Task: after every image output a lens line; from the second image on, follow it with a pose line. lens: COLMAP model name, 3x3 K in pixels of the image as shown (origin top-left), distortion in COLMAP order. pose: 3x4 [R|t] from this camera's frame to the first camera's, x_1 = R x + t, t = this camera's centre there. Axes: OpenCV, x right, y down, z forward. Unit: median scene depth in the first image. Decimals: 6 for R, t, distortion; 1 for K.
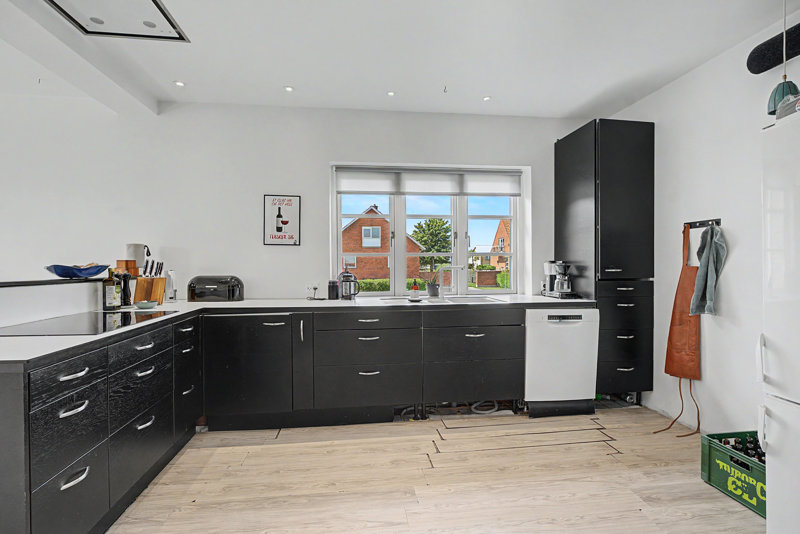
lens RADIAL K [[385.4, 0, 396.3], [0, 385.4, 267.4], [0, 0, 1]] dist [-0.006819, -0.000663]
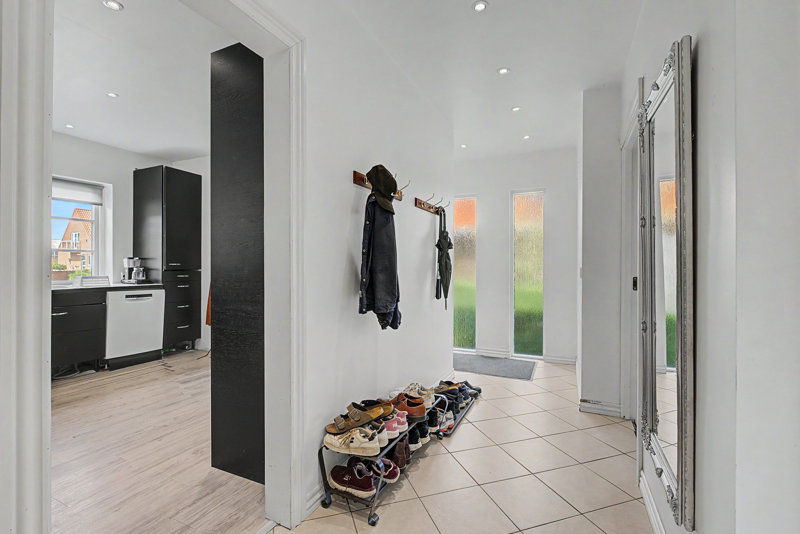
lens RADIAL K [[363.7, 0, 392.9], [0, 363.7, 266.2], [0, 0, 1]] dist [0.004600, 0.000672]
pose [[0.553825, 0.002479, 0.832629, -0.172585], [-0.000938, 0.999997, -0.002354, 0.017759], [-0.832633, 0.000523, 0.553825, -0.540861]]
